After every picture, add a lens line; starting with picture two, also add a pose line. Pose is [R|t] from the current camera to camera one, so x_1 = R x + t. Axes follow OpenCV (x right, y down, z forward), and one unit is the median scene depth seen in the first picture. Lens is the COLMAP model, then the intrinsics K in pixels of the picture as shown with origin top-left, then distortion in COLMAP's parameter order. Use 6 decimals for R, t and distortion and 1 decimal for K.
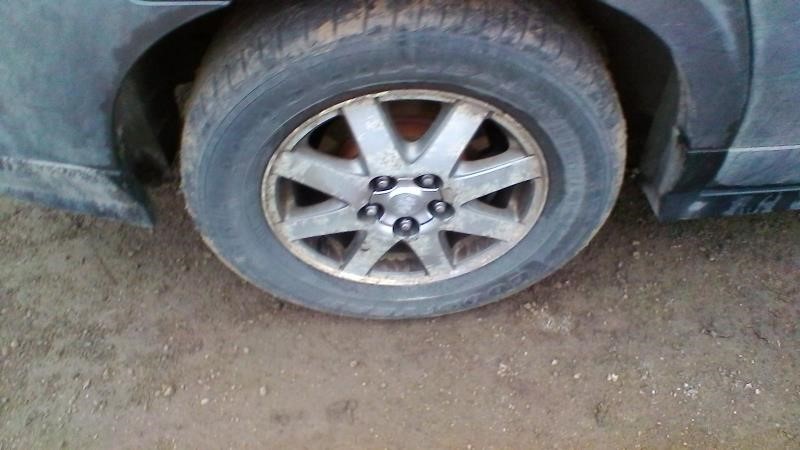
lens RADIAL K [[629.5, 0, 401.3], [0, 629.5, 224.8], [0, 0, 1]] dist [-0.004417, 0.002575]
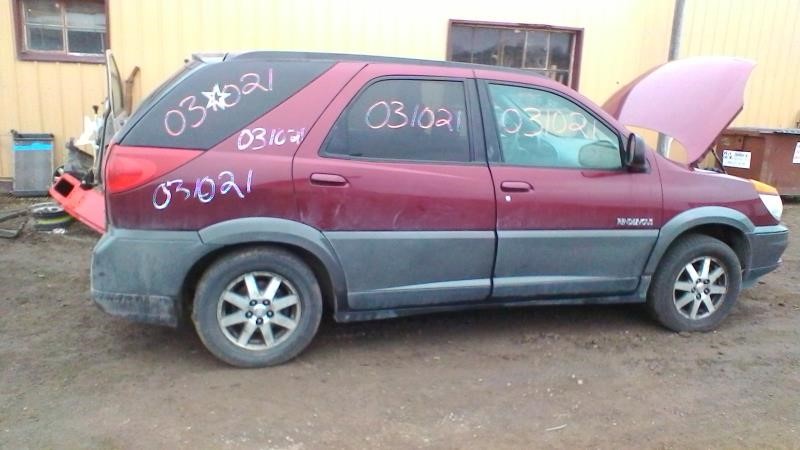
lens RADIAL K [[629.5, 0, 400.8], [0, 629.5, 224.6], [0, 0, 1]] dist [-0.004417, 0.002575]
pose [[0.973477, 0.028047, 0.227058, -0.036803], [0.120529, 0.780690, -0.613185, 1.821768], [-0.194460, 0.624289, 0.756604, -2.075815]]
